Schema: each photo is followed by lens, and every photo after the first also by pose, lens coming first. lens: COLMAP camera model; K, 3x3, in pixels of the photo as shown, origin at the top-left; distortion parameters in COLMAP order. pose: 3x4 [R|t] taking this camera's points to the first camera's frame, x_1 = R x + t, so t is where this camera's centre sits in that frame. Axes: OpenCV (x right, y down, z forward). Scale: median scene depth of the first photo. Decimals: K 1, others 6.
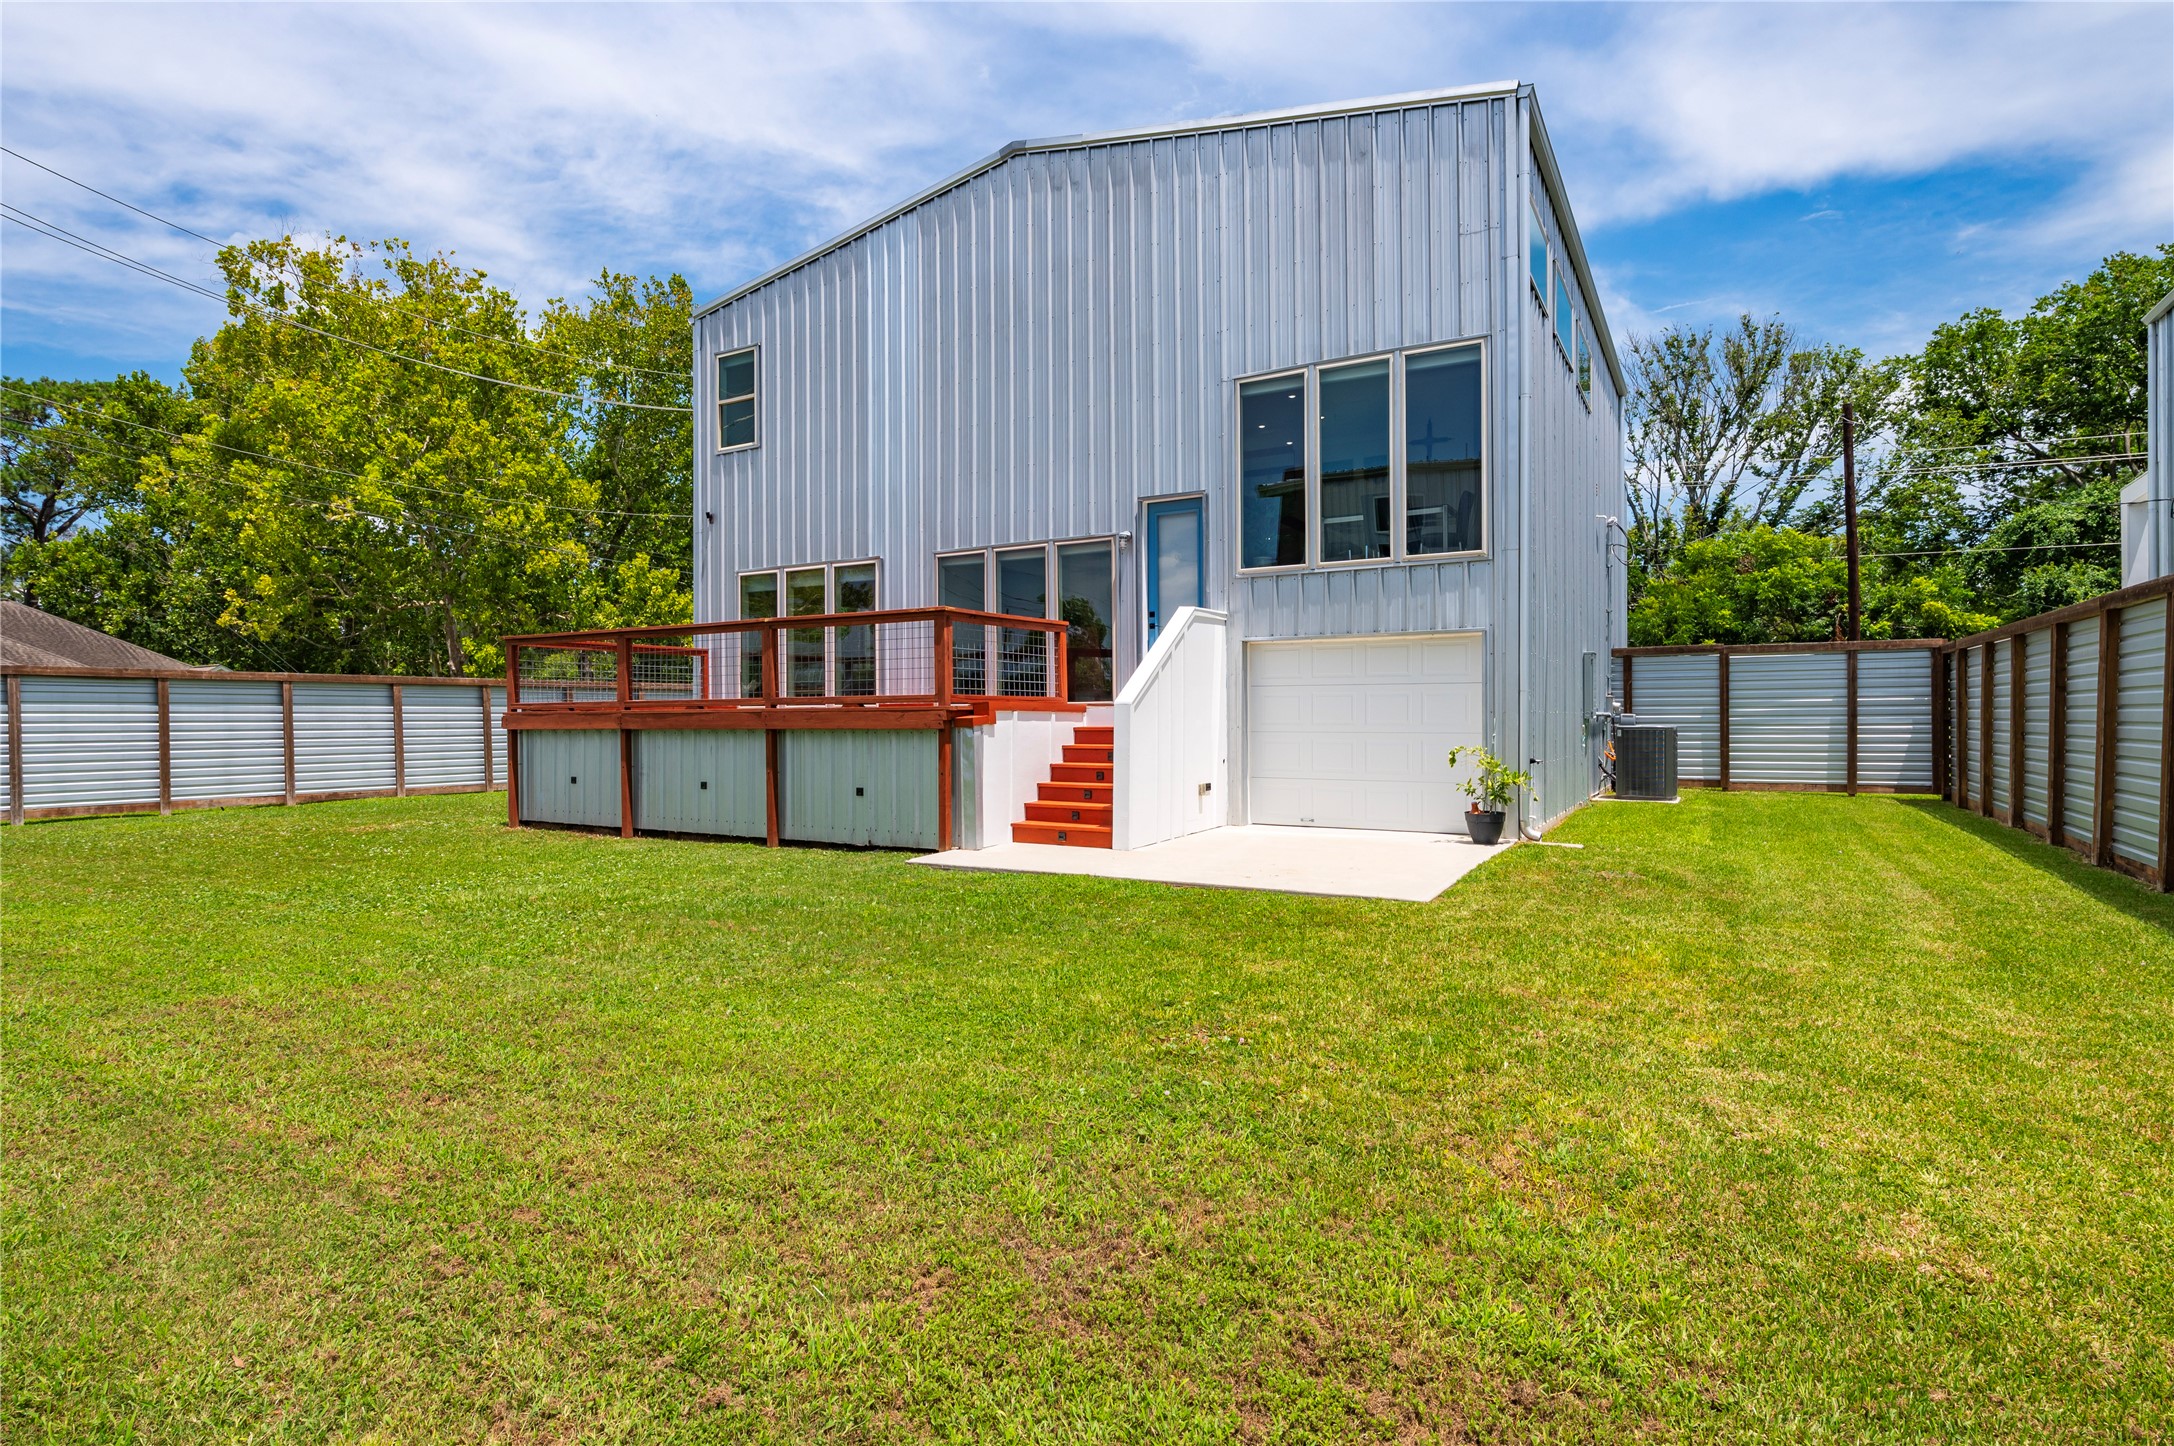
lens RADIAL K [[1101.9, 0, 1080.0], [0, 1101.9, 716.3], [0, 0, 1]] dist [-0.003459, -0.000751]
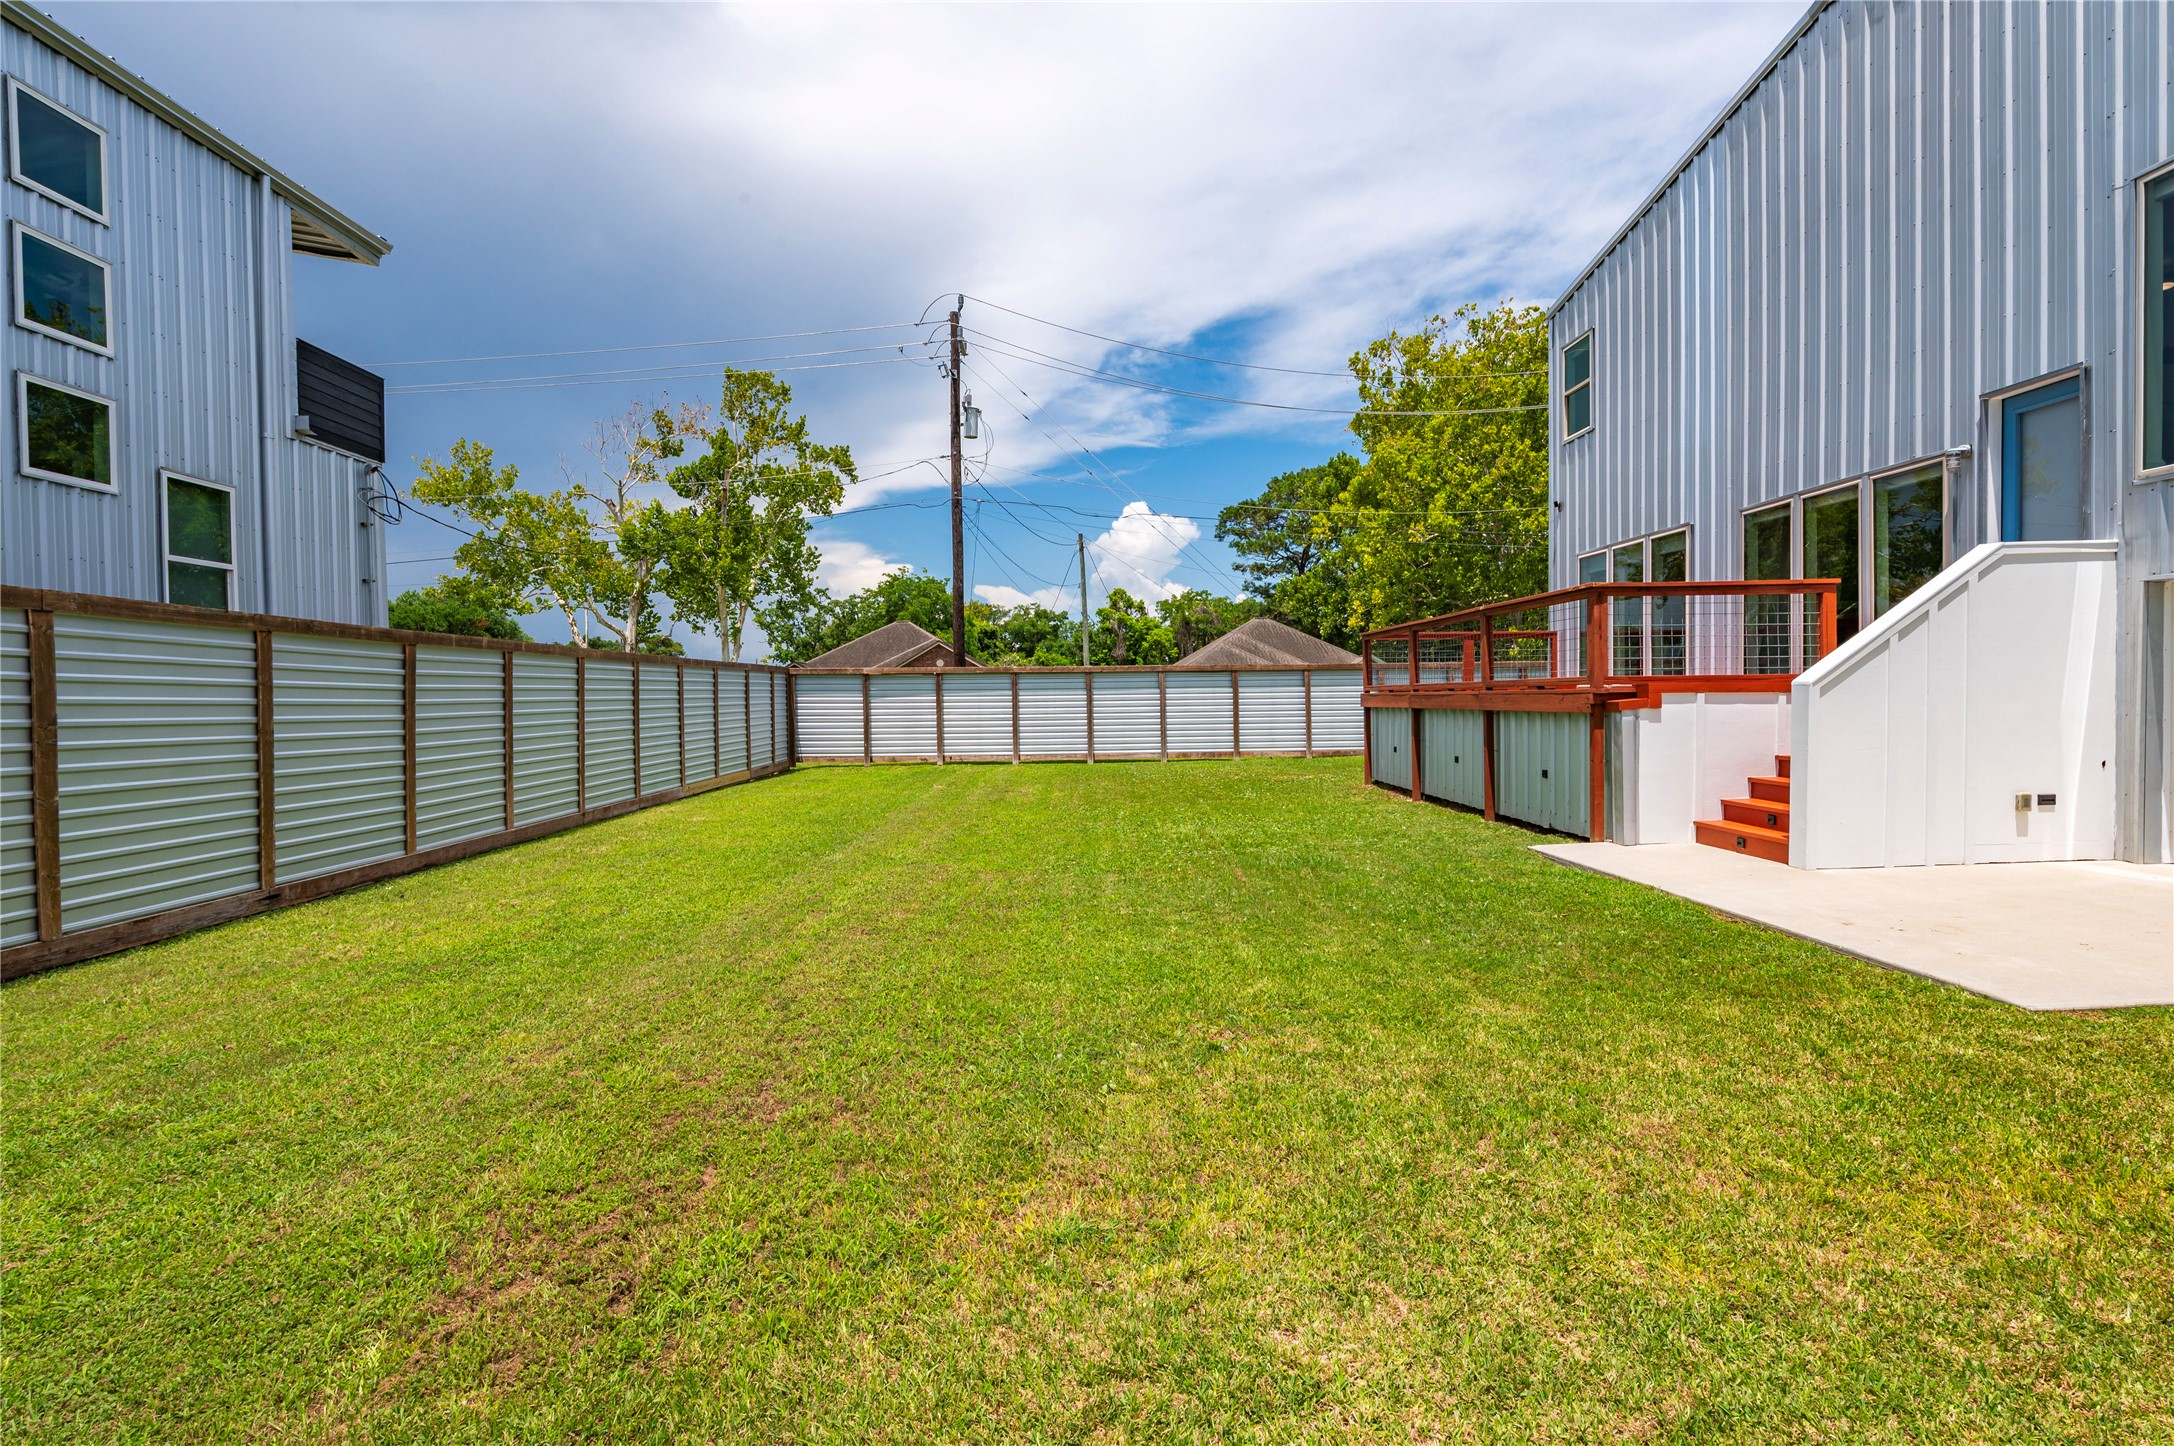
lens RADIAL K [[980.2, 0, 1101.7], [0, 980.2, 717.9], [0, 0, 1]] dist [-0.003107, -0.000808]
pose [[0.536861, 0.016349, -0.843512, 0.248989], [0.010032, 0.999618, 0.025759, -0.006914], [0.843611, -0.022291, 0.536492, 0.137451]]
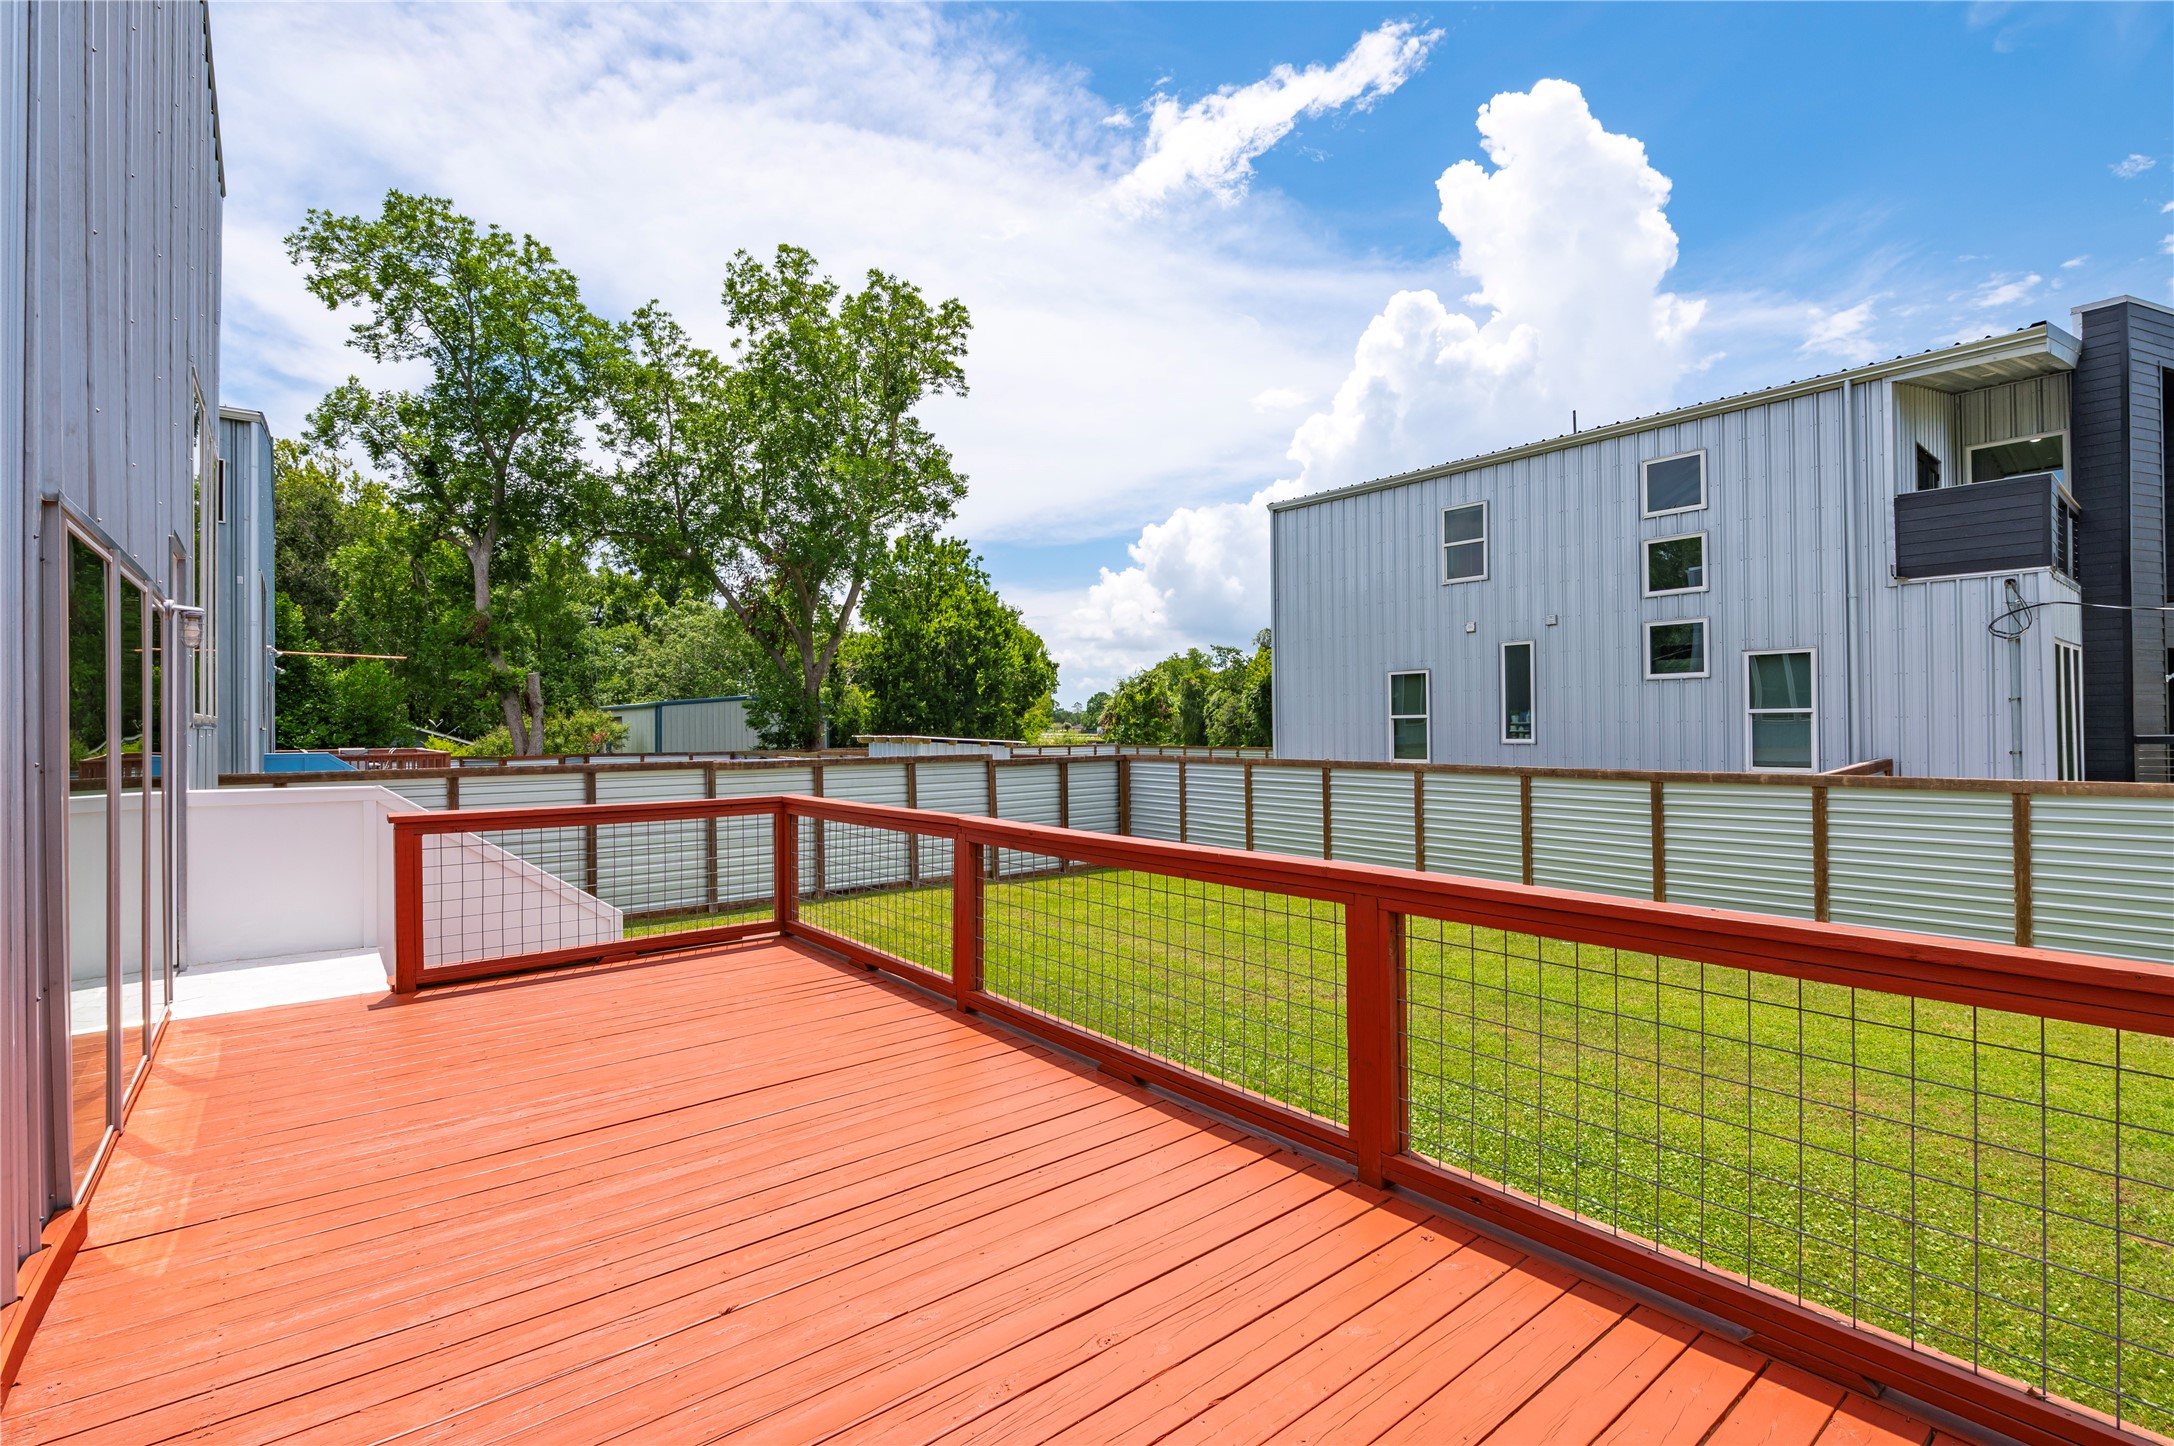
lens RADIAL K [[980.2, 0, 1095.2], [0, 980.2, 715.1], [0, 0, 1]] dist [-0.003107, -0.000808]
pose [[-0.936389, 0.018633, 0.350468, -0.376735], [0.015254, 0.999807, -0.012401, -0.097656], [-0.350631, -0.006266, -0.936493, 1.074814]]
